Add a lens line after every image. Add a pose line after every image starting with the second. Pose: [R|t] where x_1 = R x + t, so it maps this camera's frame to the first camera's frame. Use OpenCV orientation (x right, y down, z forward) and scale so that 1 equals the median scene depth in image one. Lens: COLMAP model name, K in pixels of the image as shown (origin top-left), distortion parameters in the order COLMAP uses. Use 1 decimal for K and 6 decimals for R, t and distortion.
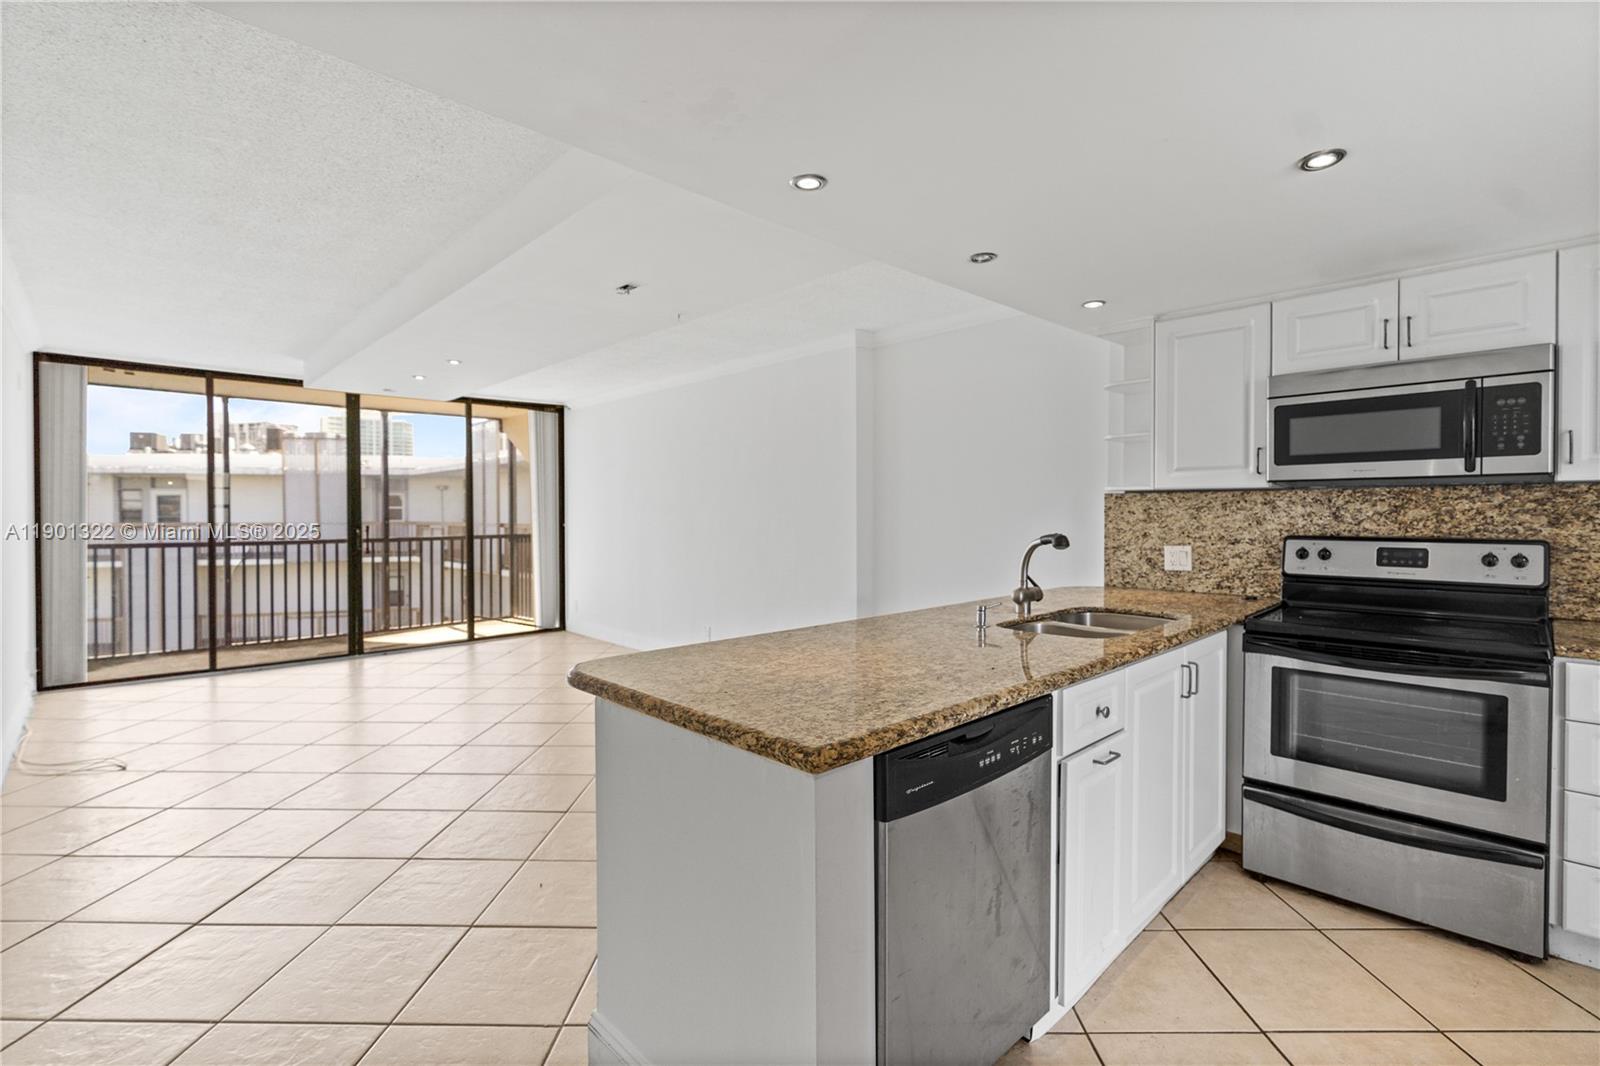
lens RADIAL K [[737.0, 0, 799.1], [0, 737.0, 519.6], [0, 0, 1]] dist [-0.003193, 0.000172]
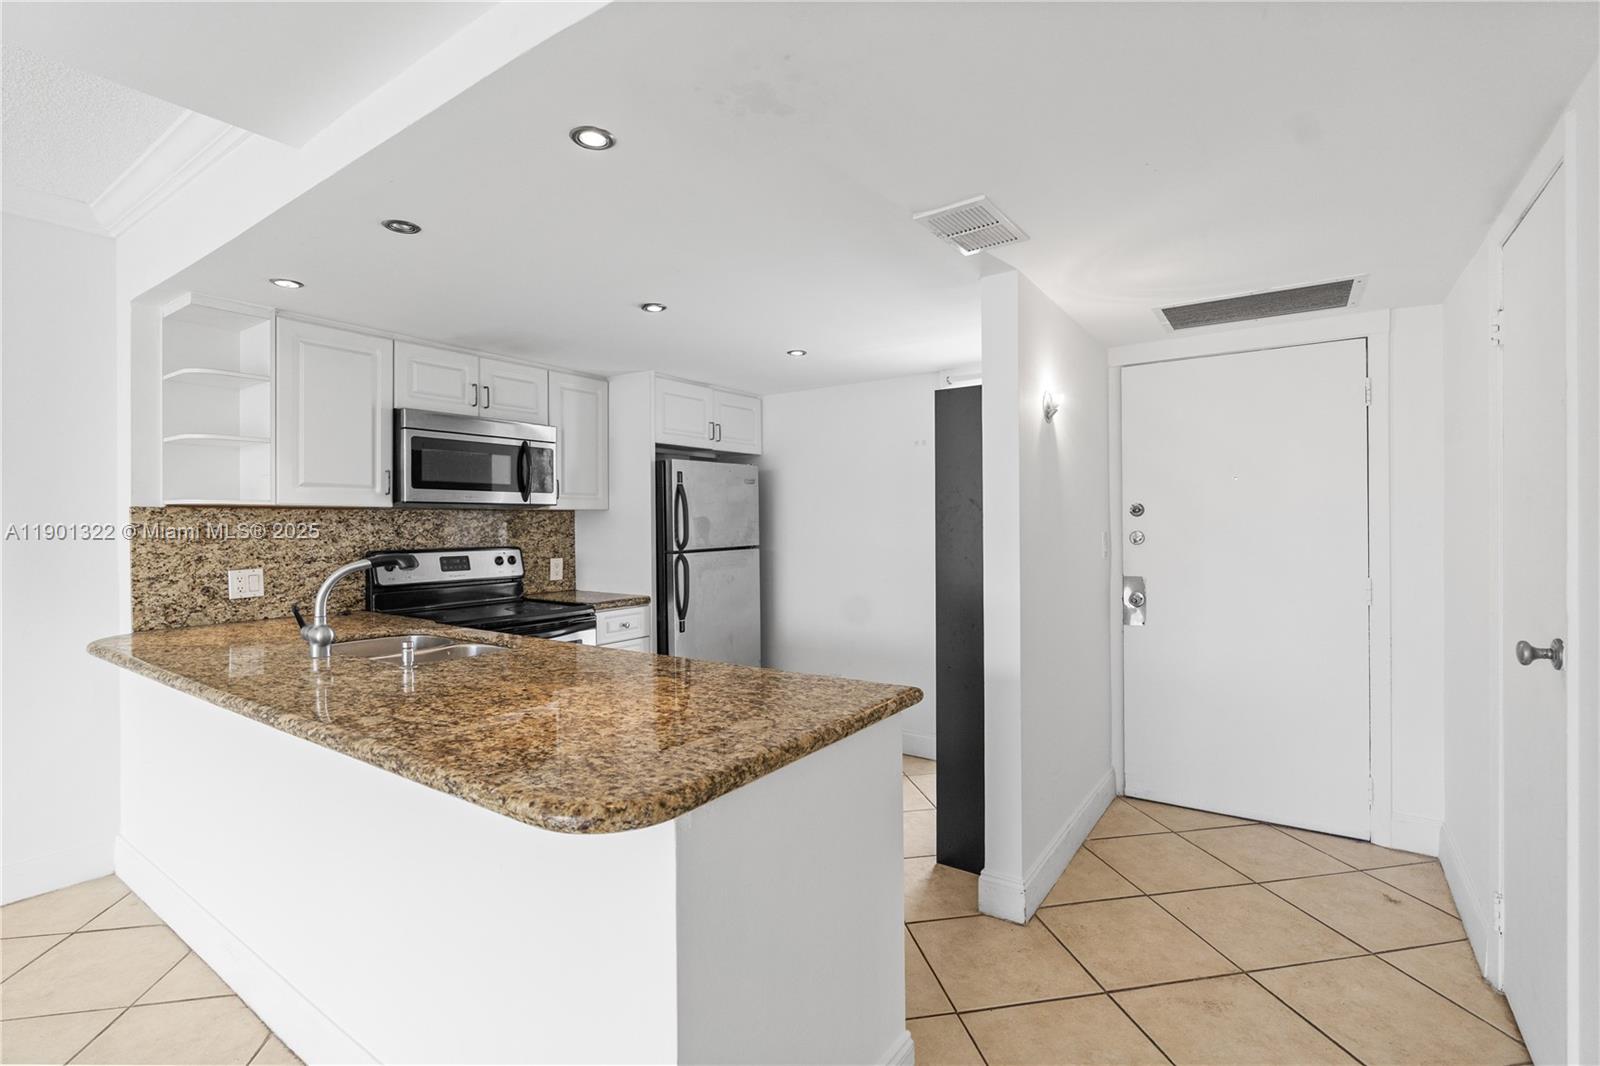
lens RADIAL K [[733.0, 0, 801.7], [0, 733.0, 526.3], [0, 0, 1]] dist [0.001335, 0.000139]
pose [[-0.200066, 0.001335, 0.979781, -0.542582], [0.019511, 0.999806, 0.002621, -0.005914], [-0.979588, 0.019641, -0.200054, 0.600079]]
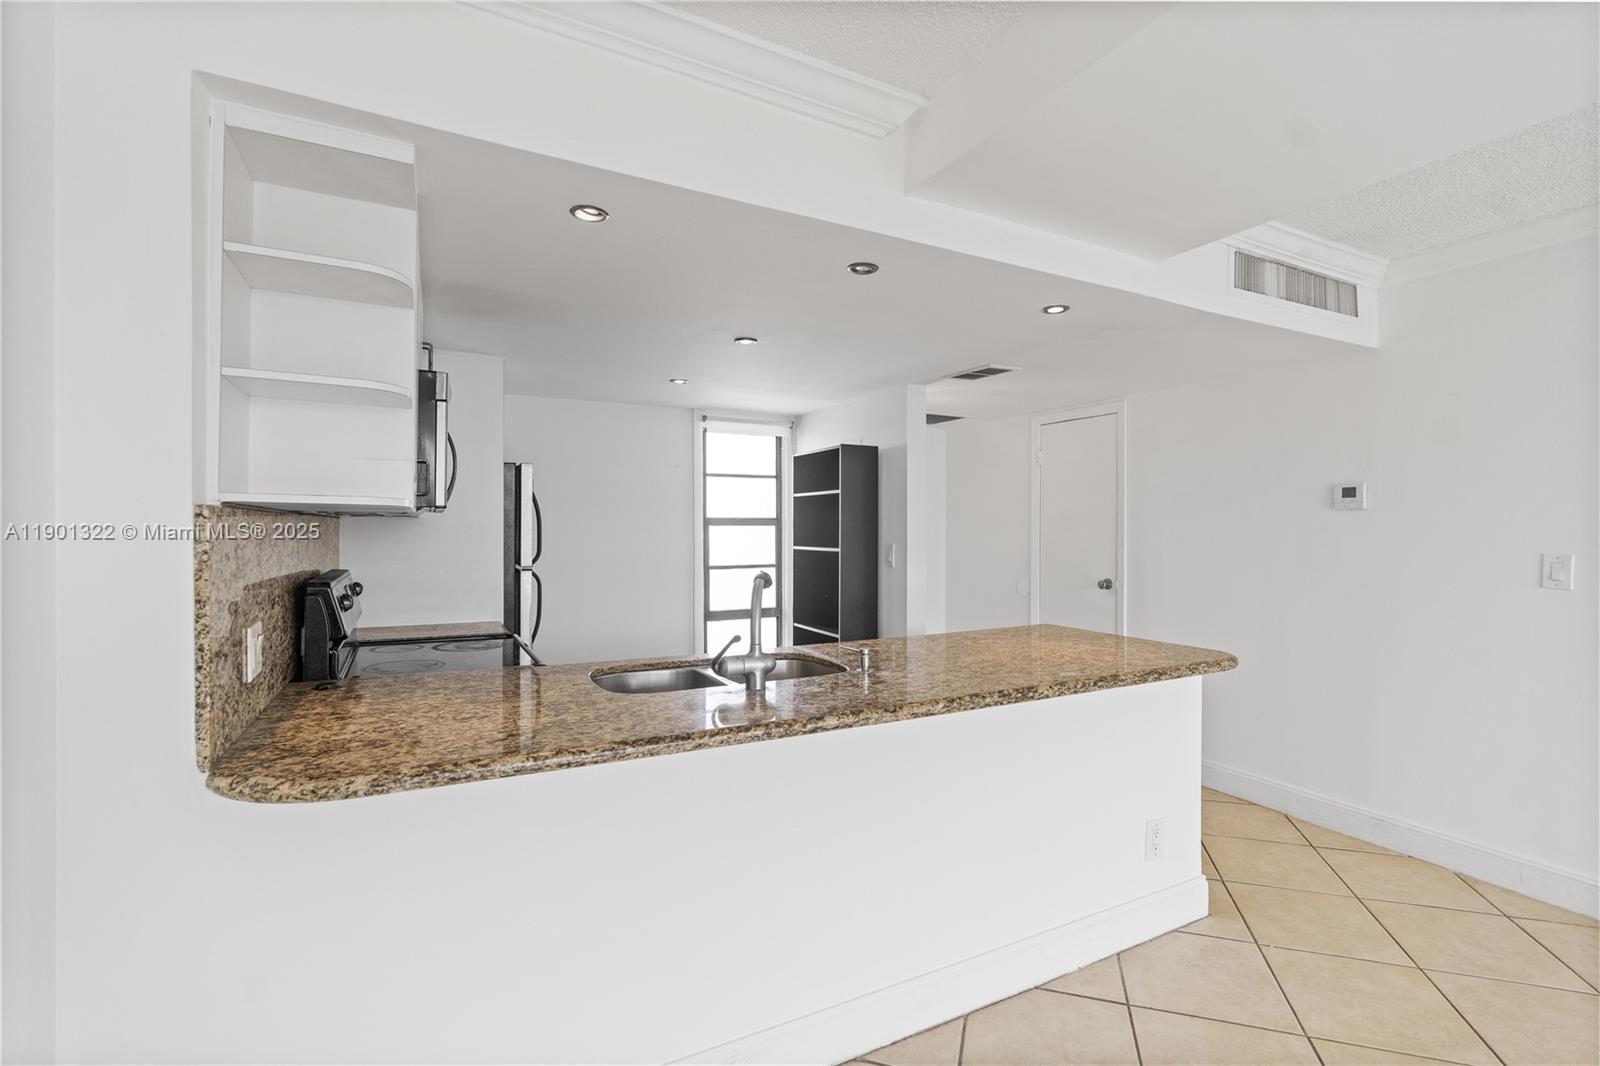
lens RADIAL K [[732.4, 0, 804.0], [0, 732.4, 536.6], [0, 0, 1]] dist [-0.009522, 0.000184]
pose [[-0.958598, -0.000938, 0.284762, 0.023059], [0.004830, 0.999797, 0.019551, -0.031662], [-0.284722, 0.020117, -0.958399, 1.549358]]
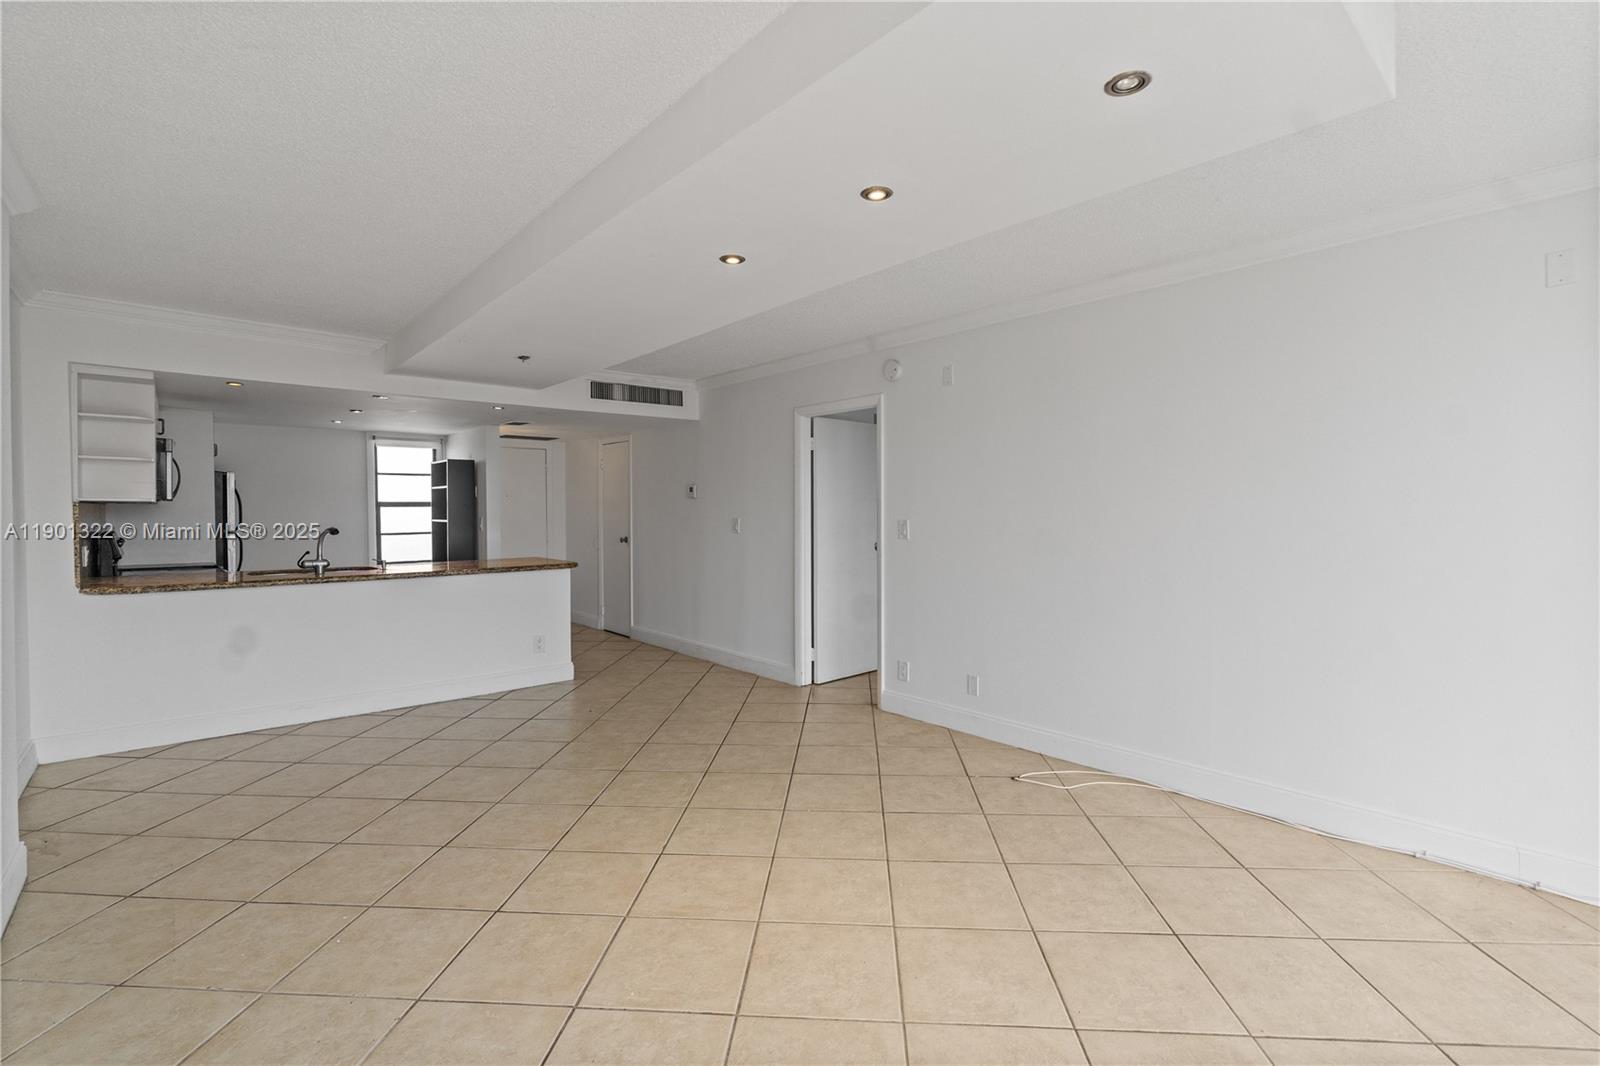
lens RADIAL K [[733.0, 0, 801.7], [0, 733.0, 526.3], [0, 0, 1]] dist [0.001335, 0.000139]
pose [[-0.998599, 0.004861, 0.052689, -0.887451], [0.006718, 0.999360, 0.035128, -0.037530], [-0.052484, 0.035433, -0.997993, 2.485608]]
